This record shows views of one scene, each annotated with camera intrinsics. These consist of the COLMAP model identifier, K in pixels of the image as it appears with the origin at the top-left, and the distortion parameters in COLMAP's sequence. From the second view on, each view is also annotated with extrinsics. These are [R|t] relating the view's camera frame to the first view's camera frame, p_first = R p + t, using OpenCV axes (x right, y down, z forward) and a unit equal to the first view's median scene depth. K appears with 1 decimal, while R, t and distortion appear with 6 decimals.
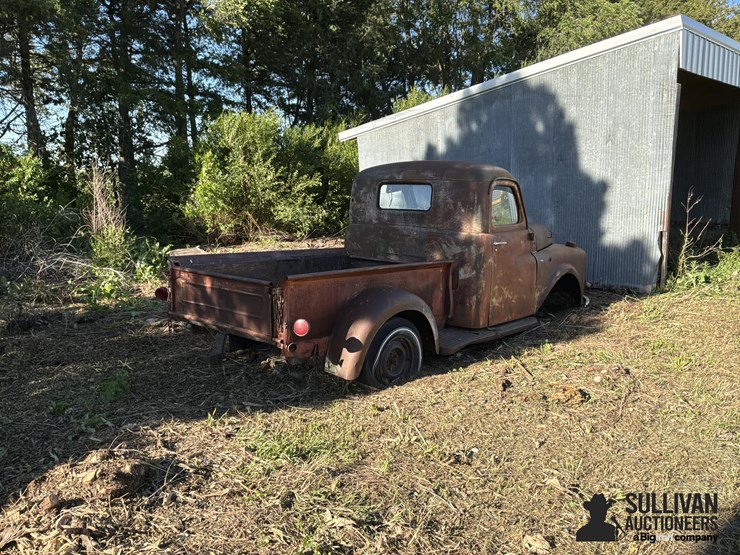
lens RADIAL K [[616.1, 0, 372.0], [0, 616.1, 275.7], [0, 0, 1]] dist [0.130364, -0.269930]
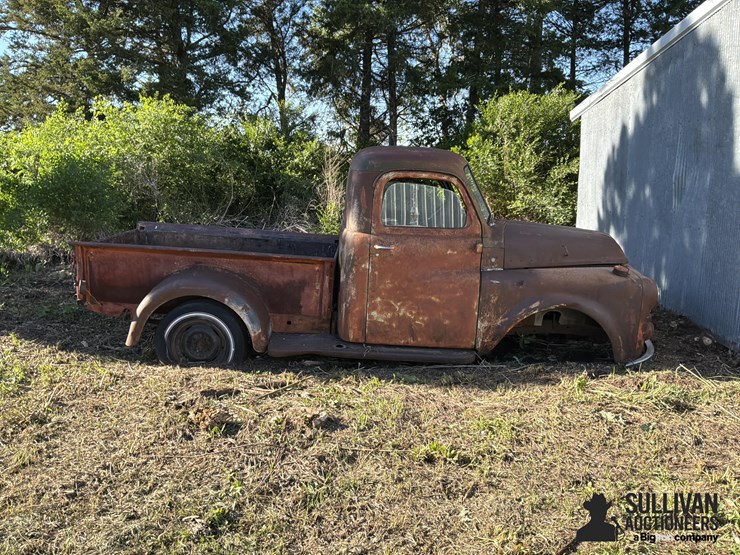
lens RADIAL K [[616.1, 0, 372.0], [0, 616.1, 275.7], [0, 0, 1]] dist [0.130364, -0.269930]
pose [[0.671522, 0.157099, -0.724140, 0.775878], [-0.138331, 0.986665, 0.085773, -0.081213], [0.727958, 0.042572, 0.684299, 0.414253]]
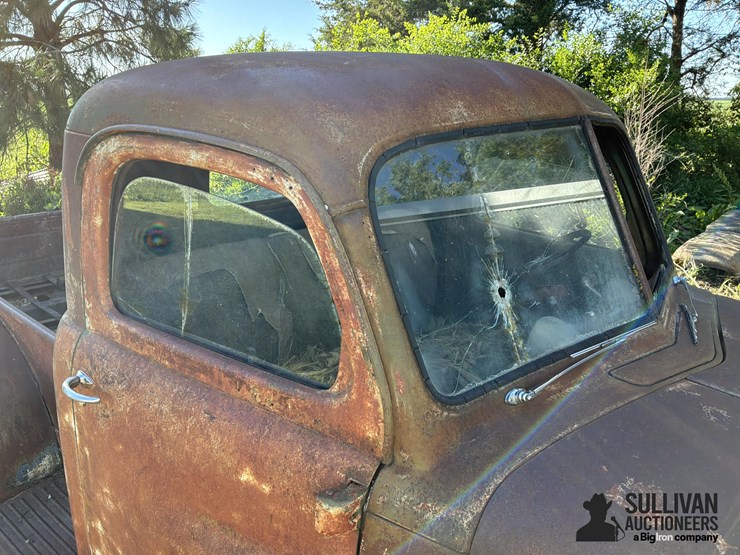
lens RADIAL K [[616.1, 0, 372.0], [0, 616.1, 275.7], [0, 0, 1]] dist [0.130364, -0.269930]
pose [[0.034292, 0.298446, -0.953810, 0.426370], [-0.183491, 0.940028, 0.287537, -0.183352], [0.982423, 0.165156, 0.086997, 1.053986]]
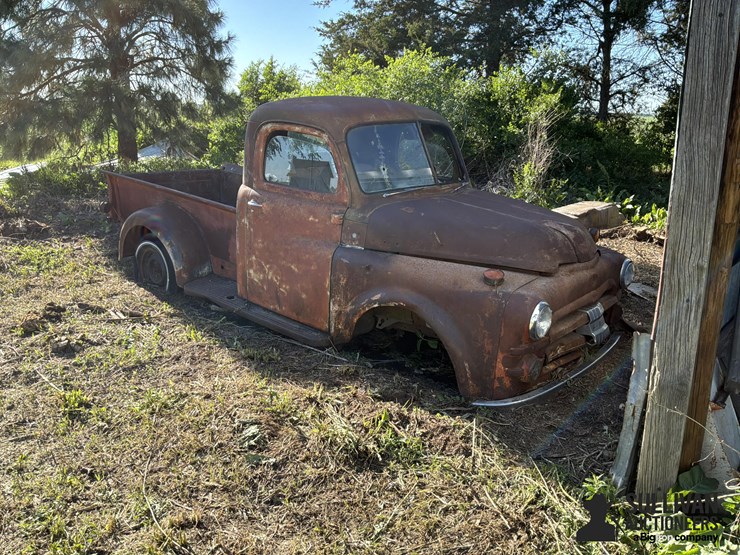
lens RADIAL K [[616.1, 0, 372.0], [0, 616.1, 275.7], [0, 0, 1]] dist [0.130364, -0.269930]
pose [[0.043466, 0.281407, -0.958603, 0.961291], [-0.199653, 0.942602, 0.267657, -0.200122], [0.978902, 0.179754, 0.097155, 1.053923]]
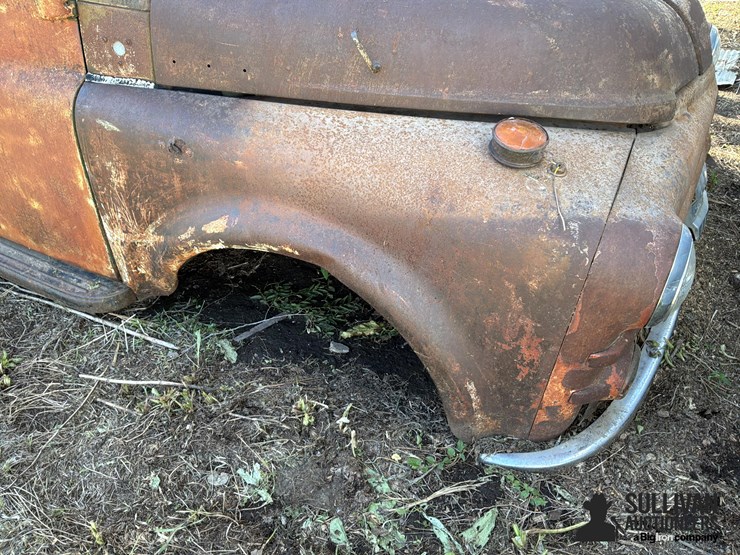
lens RADIAL K [[616.1, 0, 372.0], [0, 616.1, 275.7], [0, 0, 1]] dist [0.130364, -0.269930]
pose [[0.294216, 0.622842, -0.724917, 0.551358], [-0.179117, 0.780983, 0.598317, -0.150055], [0.938804, -0.046189, 0.341340, 1.099114]]
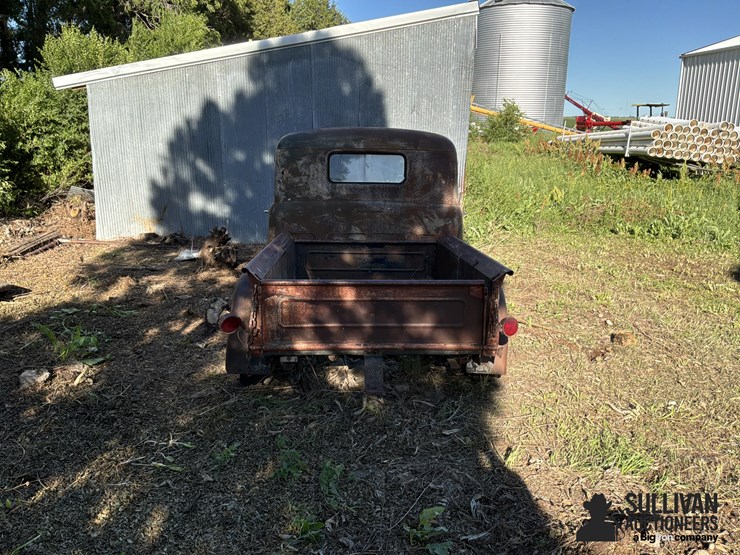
lens RADIAL K [[616.1, 0, 372.0], [0, 616.1, 275.7], [0, 0, 1]] dist [0.130364, -0.269930]
pose [[0.720194, -0.138933, 0.679719, -0.587801], [0.092787, 0.990230, 0.104088, -0.067981], [-0.687540, -0.011895, 0.726049, 0.351174]]
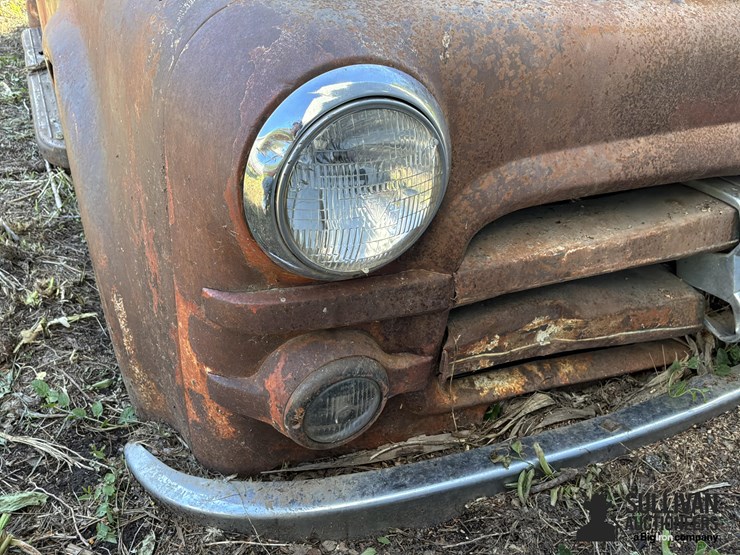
lens RADIAL K [[616.1, 0, 372.0], [0, 616.1, 275.7], [0, 0, 1]] dist [0.130364, -0.269930]
pose [[-0.350034, 0.465071, -0.813133, 0.513443], [-0.229338, 0.799084, 0.555760, -0.082562], [0.908229, 0.381017, -0.173047, 1.299219]]
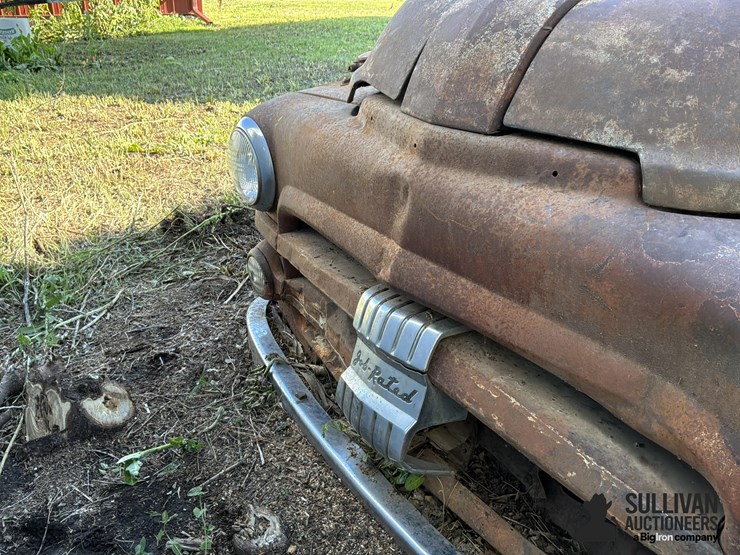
lens RADIAL K [[616.1, 0, 372.0], [0, 616.1, 275.7], [0, 0, 1]] dist [0.130364, -0.269930]
pose [[-0.966366, -0.110101, 0.232408, 0.308330], [0.044420, 0.818672, 0.572541, -0.143165], [-0.253304, 0.563608, -0.786246, 1.488306]]
